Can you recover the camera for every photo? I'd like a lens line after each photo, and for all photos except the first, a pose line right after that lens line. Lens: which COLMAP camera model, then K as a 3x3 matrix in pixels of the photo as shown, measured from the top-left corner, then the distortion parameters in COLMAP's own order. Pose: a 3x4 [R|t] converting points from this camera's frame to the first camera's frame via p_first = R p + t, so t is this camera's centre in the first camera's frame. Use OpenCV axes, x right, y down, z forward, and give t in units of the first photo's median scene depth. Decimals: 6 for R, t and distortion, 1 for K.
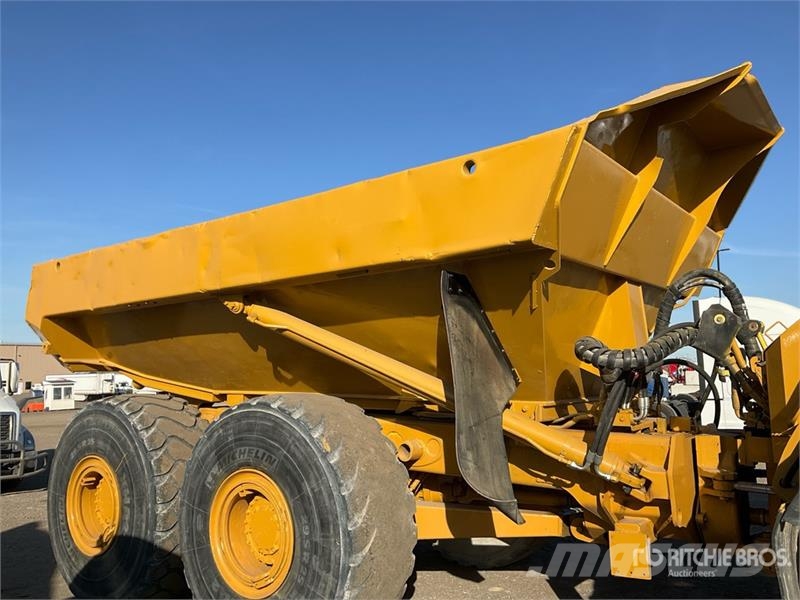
lens RADIAL K [[659.3, 0, 401.2], [0, 659.3, 297.8], [0, 0, 1]] dist [0.103716, -0.197612]
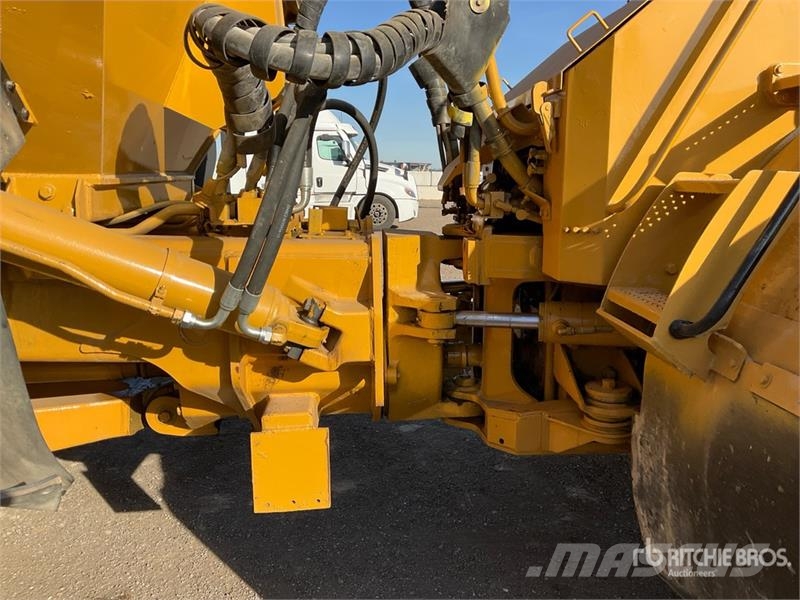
lens RADIAL K [[659.3, 0, 401.2], [0, 659.3, 297.8], [0, 0, 1]] dist [0.103716, -0.197612]
pose [[0.758439, -0.104334, 0.643339, 0.085997], [-0.090637, 0.960627, 0.262643, 0.108953], [-0.645411, -0.257510, 0.719120, 0.581409]]
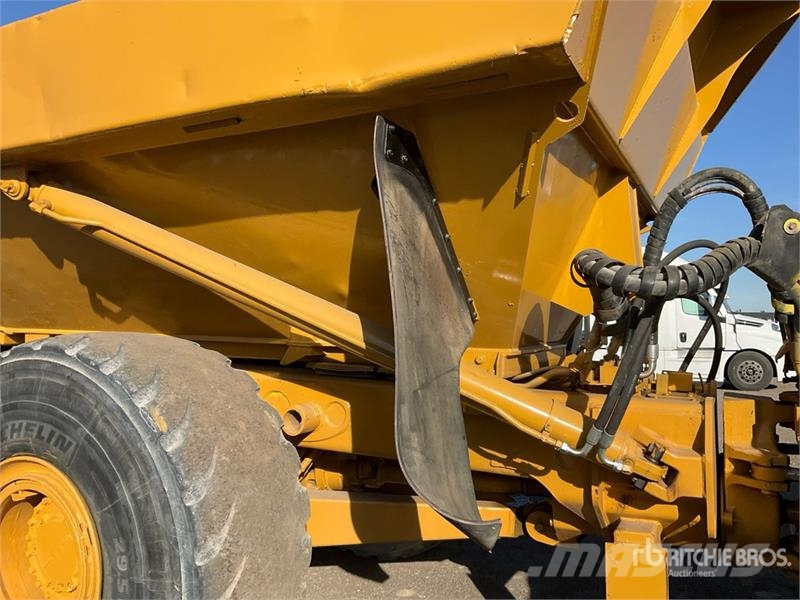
lens RADIAL K [[659.3, 0, 401.2], [0, 659.3, 297.8], [0, 0, 1]] dist [0.103716, -0.197612]
pose [[0.982611, 0.024492, 0.184051, -0.015835], [-0.038886, 0.996425, 0.075006, 0.062927], [-0.181556, -0.080859, 0.980051, 0.394682]]
